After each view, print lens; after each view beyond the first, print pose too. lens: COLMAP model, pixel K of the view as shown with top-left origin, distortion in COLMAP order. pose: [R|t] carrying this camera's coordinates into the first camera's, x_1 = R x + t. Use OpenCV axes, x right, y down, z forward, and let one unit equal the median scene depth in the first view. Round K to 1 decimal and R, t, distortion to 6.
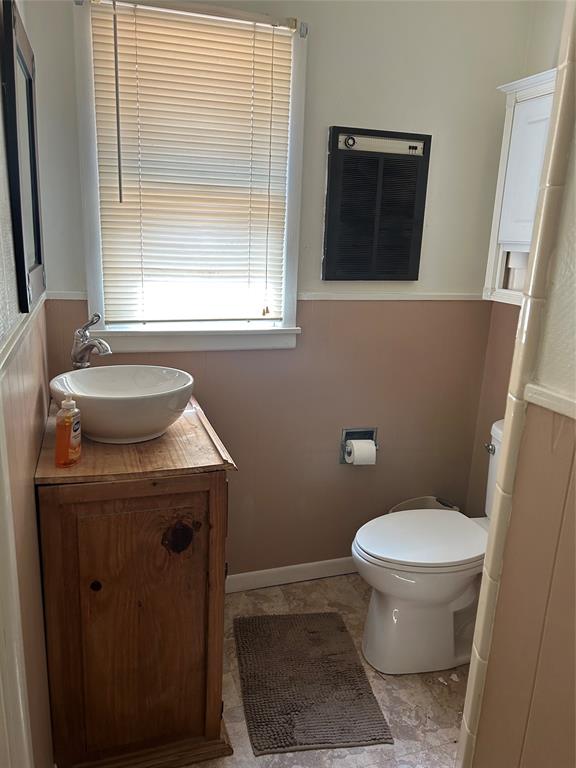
lens RADIAL K [[586.6, 0, 286.6], [0, 586.6, 383.8], [0, 0, 1]] dist [0.047313, -0.032799]
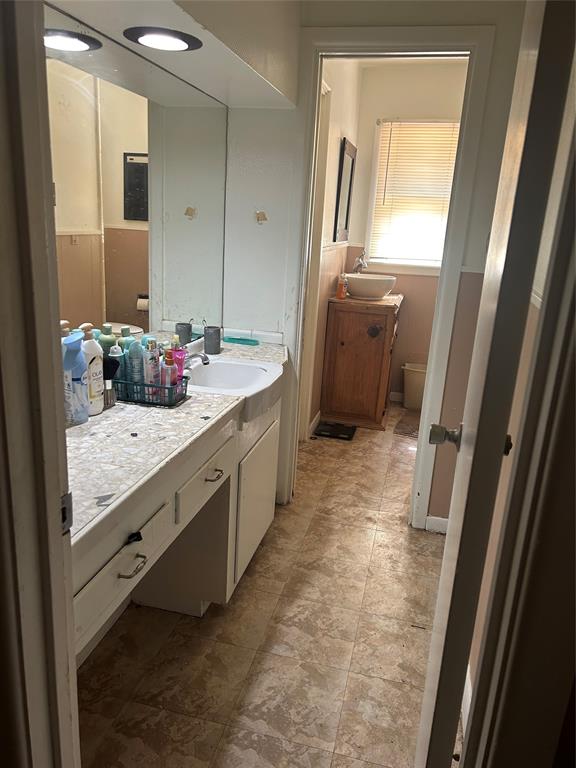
lens RADIAL K [[586.6, 0, 285.7], [0, 586.6, 384.5], [0, 0, 1]] dist [0.047313, -0.032799]
pose [[0.846698, 0.156215, -0.508625, 0.848220], [-0.160306, 0.986407, 0.036098, 0.457328], [0.507350, 0.050972, 0.860231, -1.435085]]
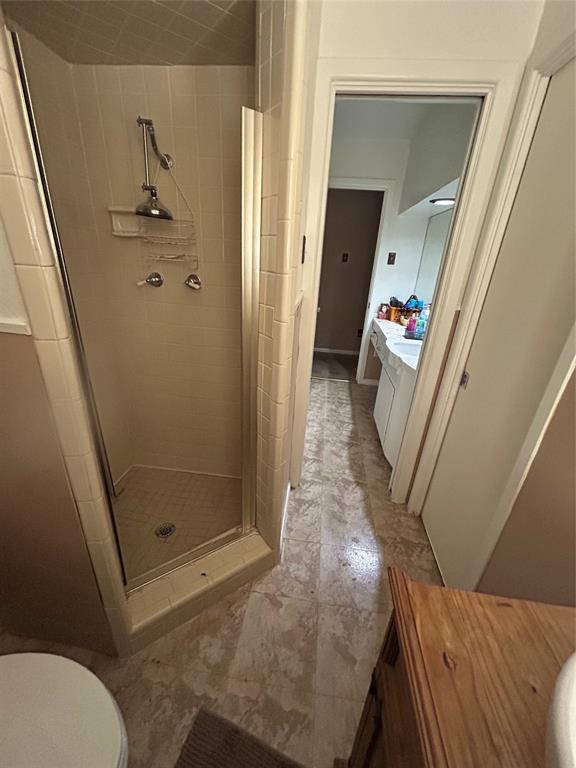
lens RADIAL K [[310.5, 0, 288.2], [0, 310.5, 384.7], [0, 0, 1]] dist [0.002588, 0.000710]
pose [[-0.899091, -0.252033, 0.357931, -0.529118], [0.021079, 0.791765, 0.610462, -0.698117], [-0.437253, 0.556406, -0.706556, 2.569588]]
